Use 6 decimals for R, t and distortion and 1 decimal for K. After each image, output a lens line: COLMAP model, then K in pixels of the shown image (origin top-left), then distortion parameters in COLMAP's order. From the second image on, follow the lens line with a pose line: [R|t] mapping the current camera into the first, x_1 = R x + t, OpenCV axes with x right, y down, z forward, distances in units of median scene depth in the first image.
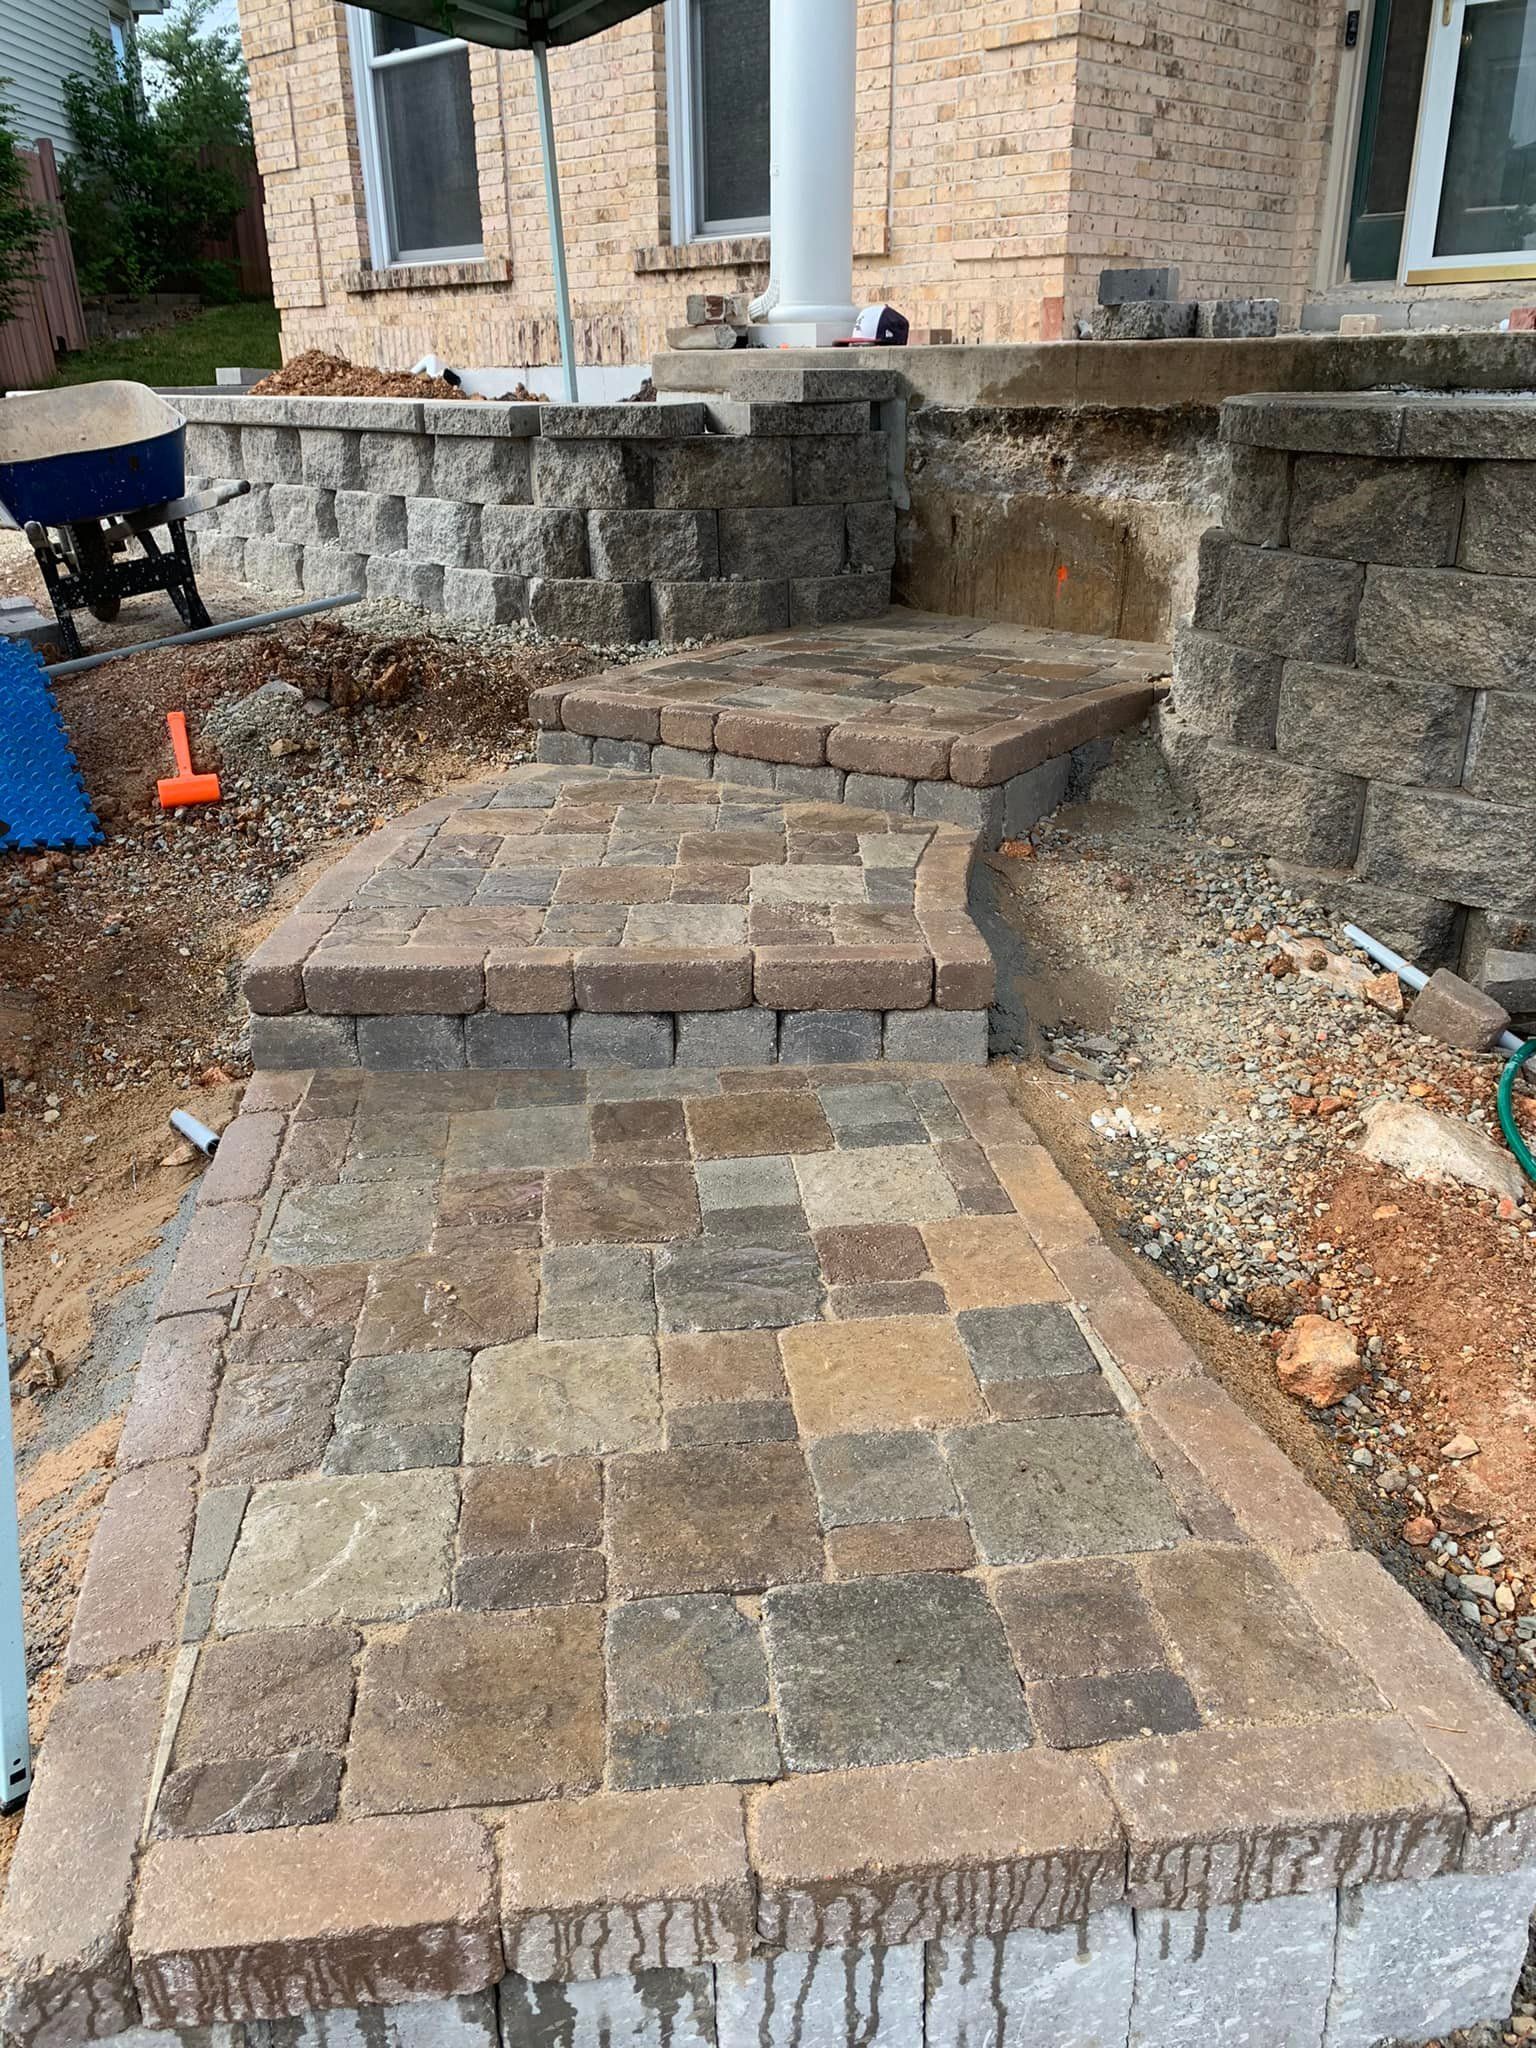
lens RADIAL K [[1539.2, 0, 765.6], [0, 1539.2, 1013.2], [0, 0, 1]] dist [0.036517, -0.039441]
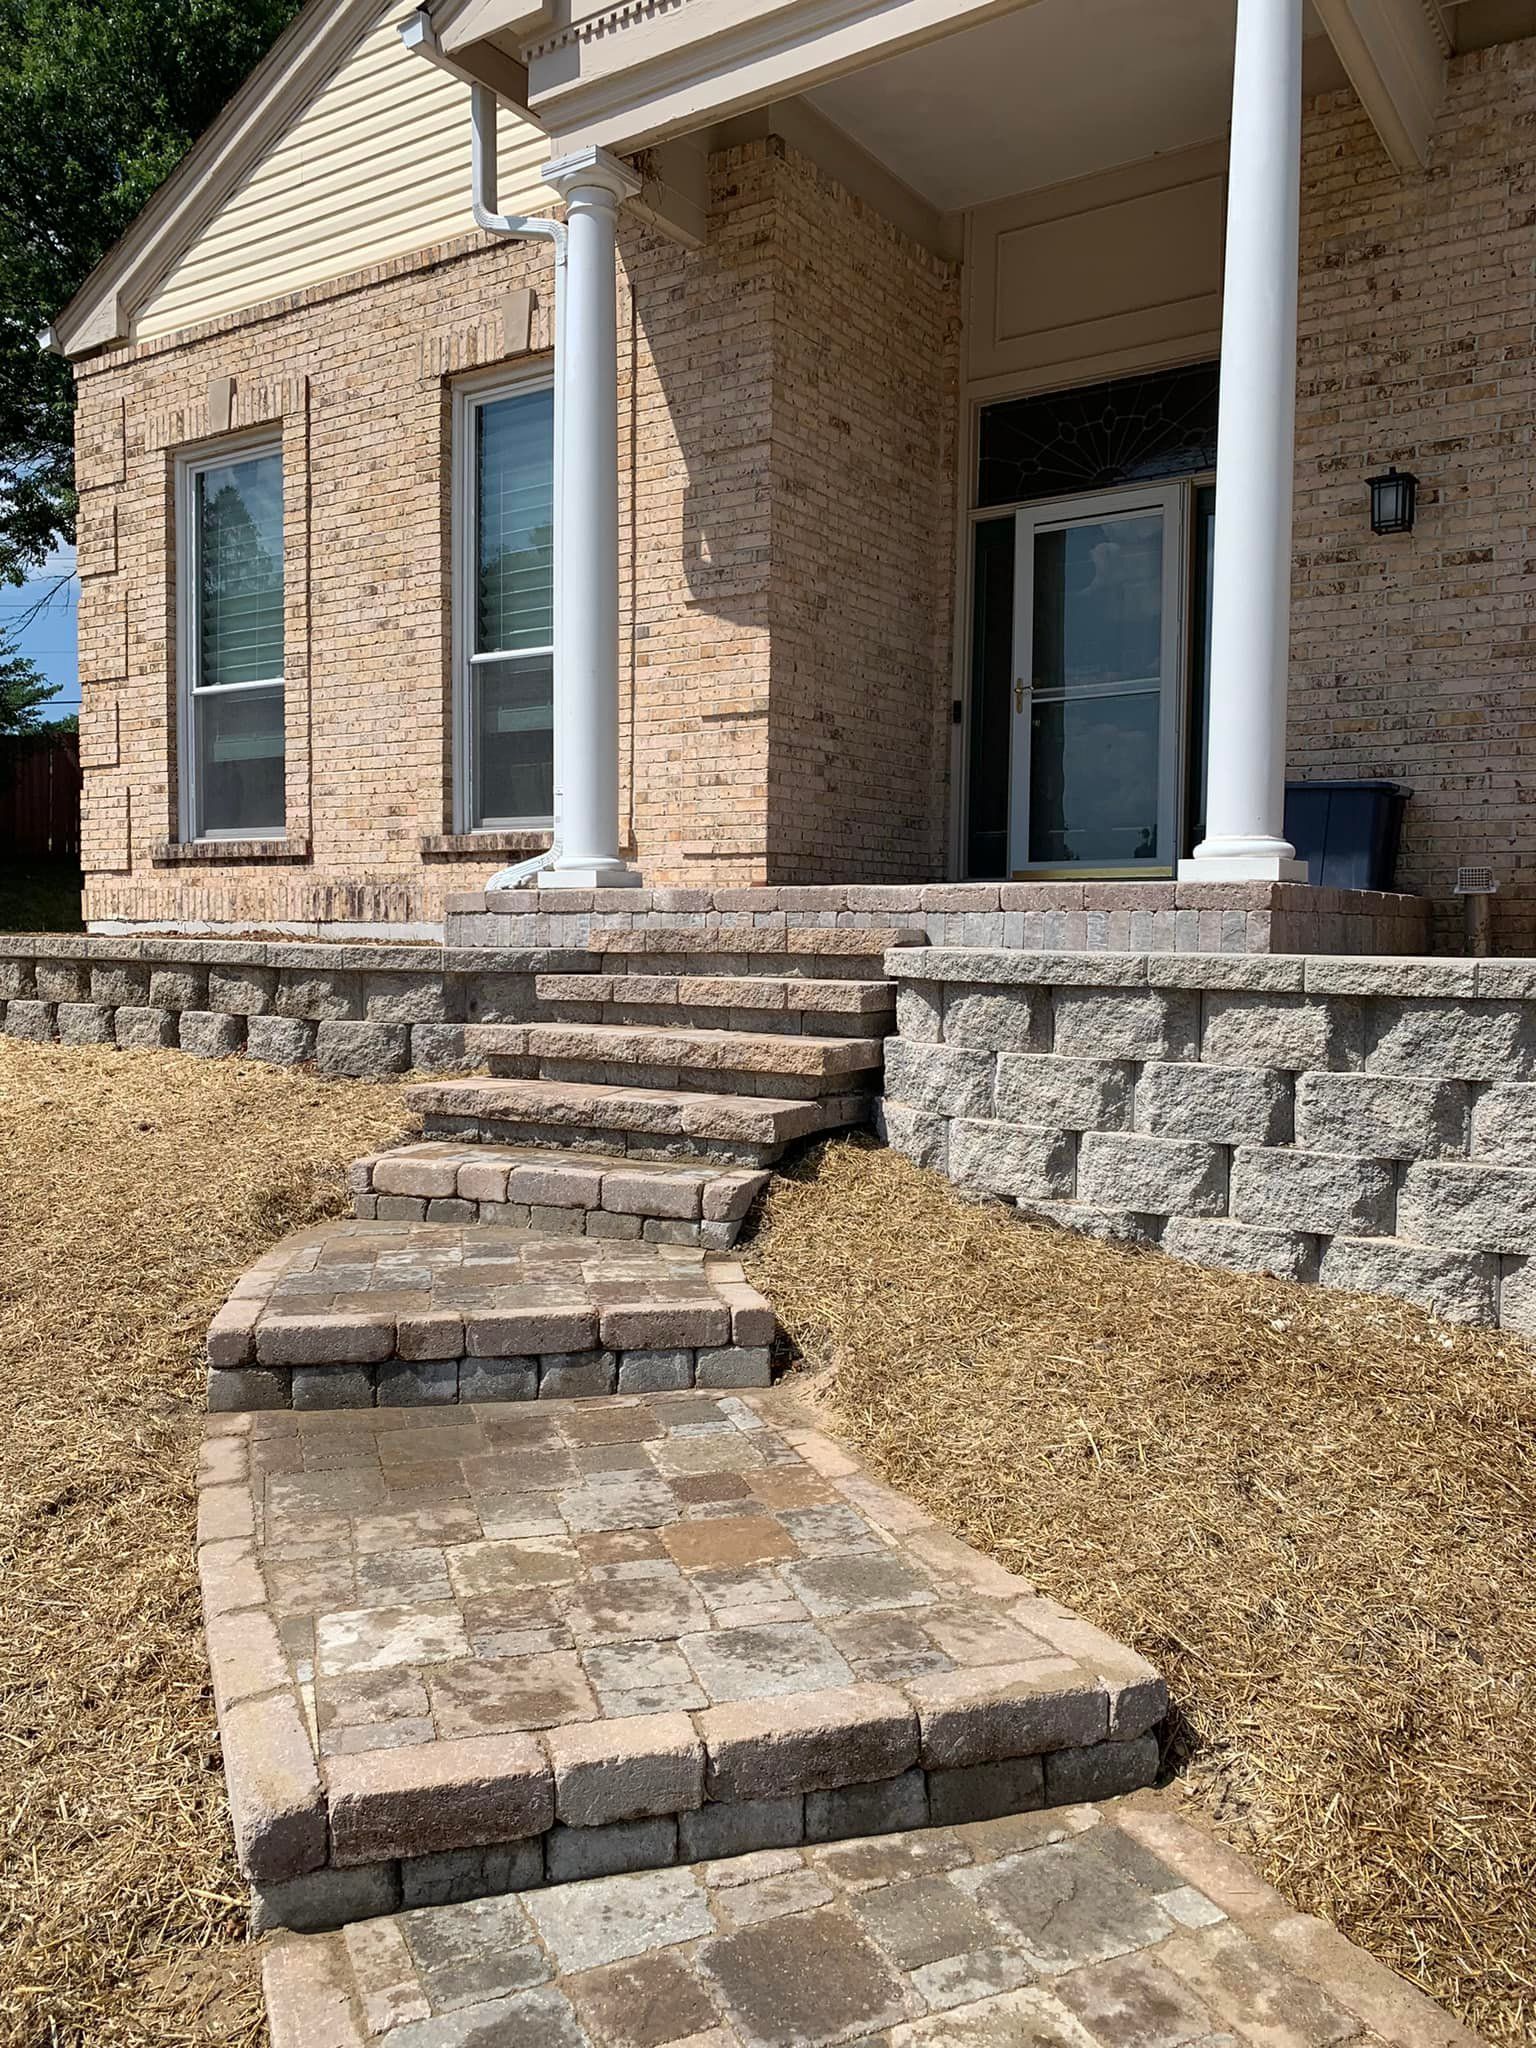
lens RADIAL K [[1539.2, 0, 763.9], [0, 1539.2, 1015.0], [0, 0, 1]] dist [0.036517, -0.039441]
pose [[0.981949, 0.011226, 0.188810, -0.048345], [0.053004, 0.941909, -0.331660, 0.068321], [-0.181565, 0.335681, 0.924312, -0.149061]]
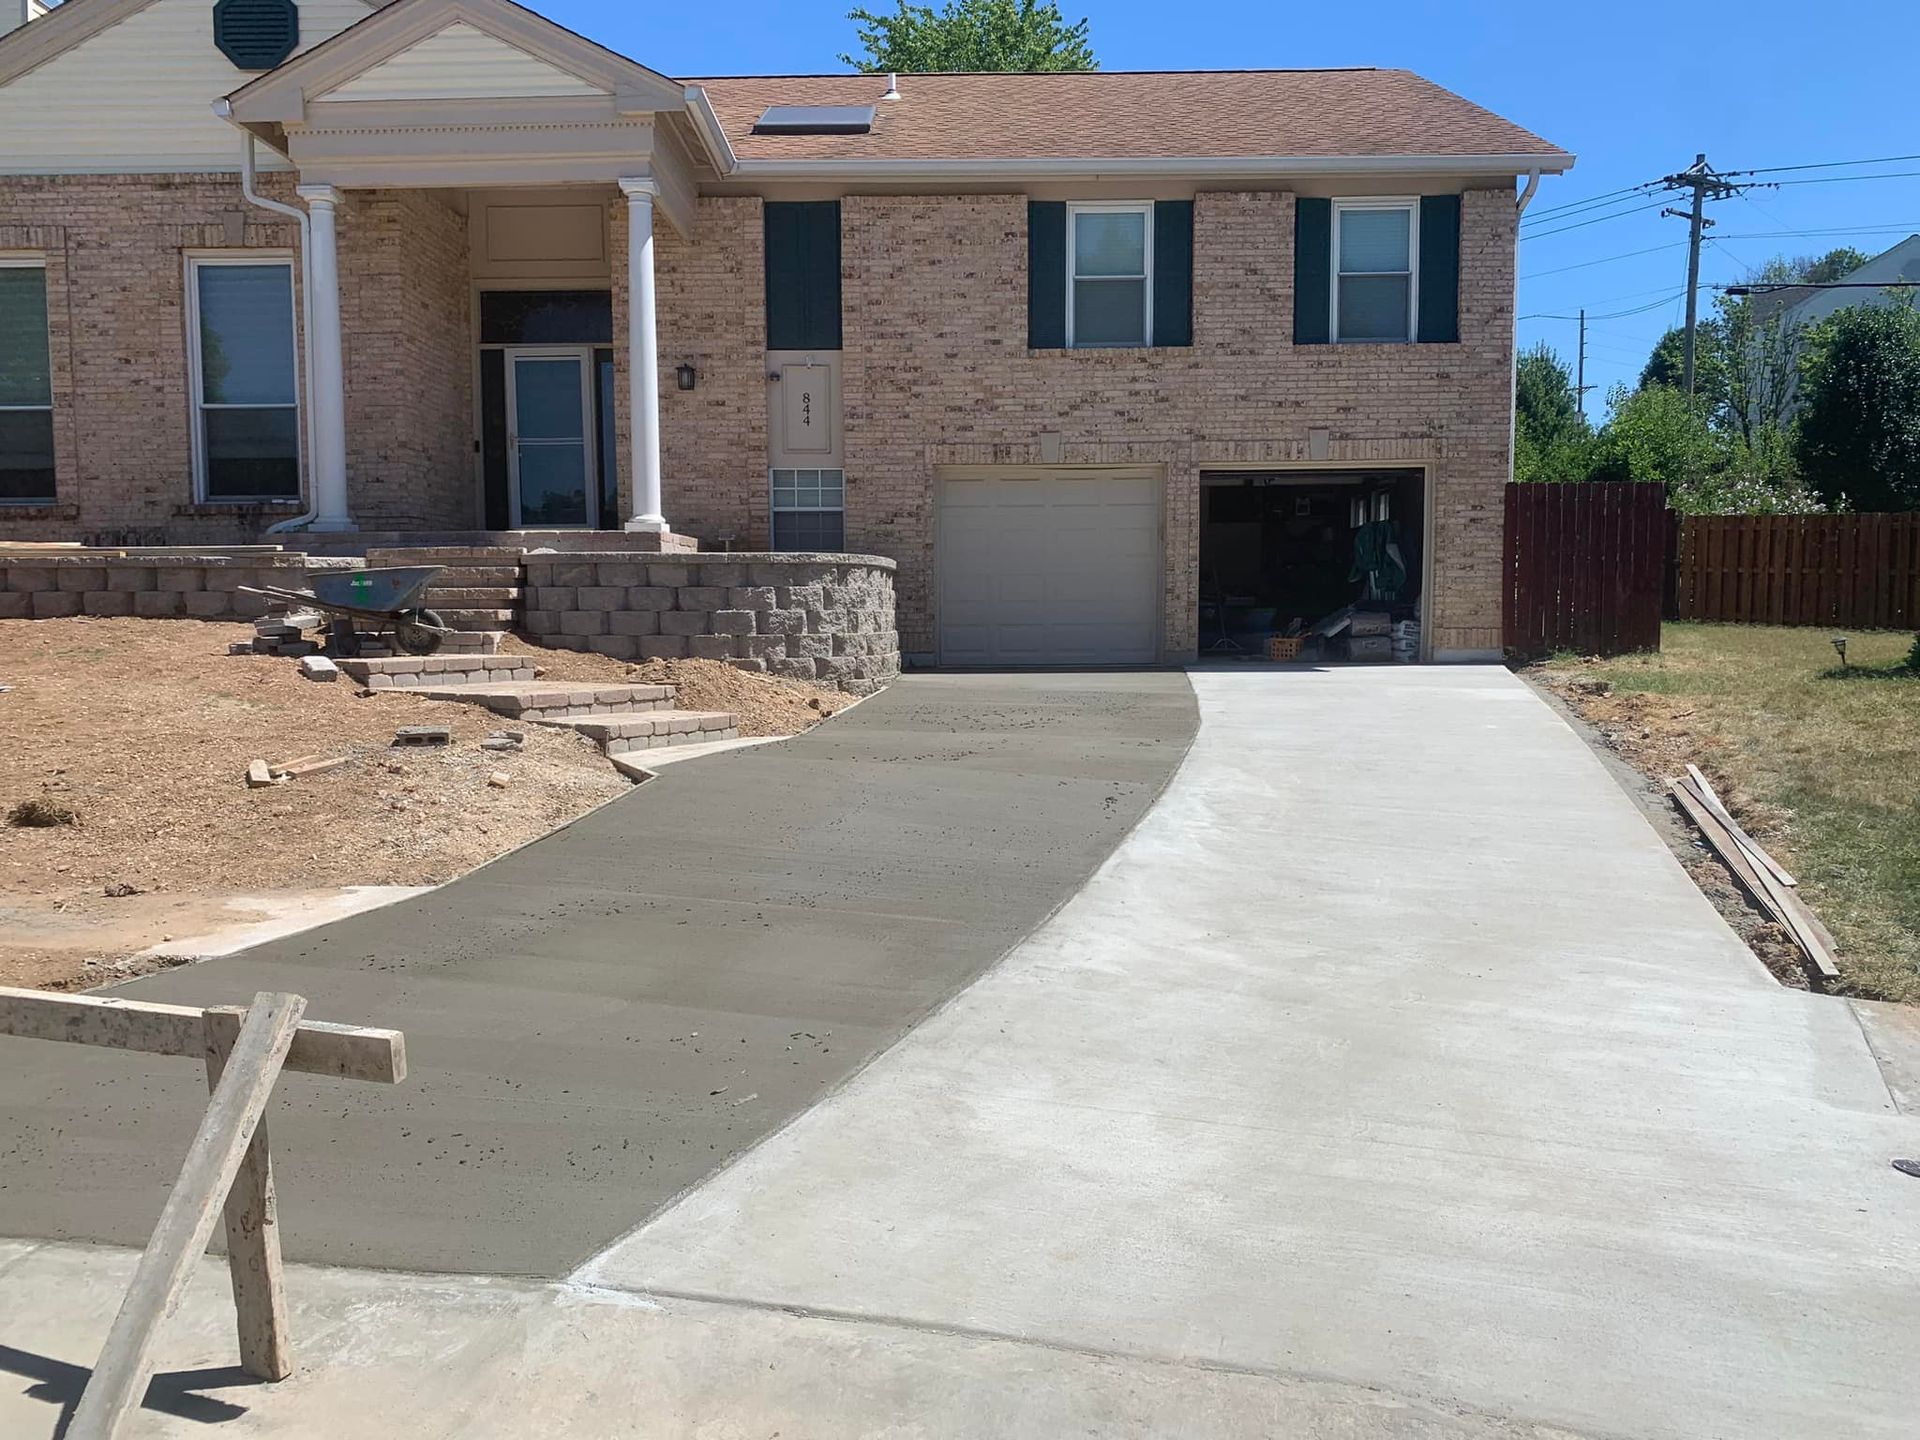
lens RADIAL K [[1443.0, 0, 930.5], [0, 1443.0, 703.6], [0, 0, 1]] dist [0.036517, -0.039441]
pose [[0.728569, -0.040651, 0.683765, -0.744596], [0.263723, 0.937932, -0.225241, 0.528679], [-0.632169, 0.344428, 0.694069, -1.033434]]
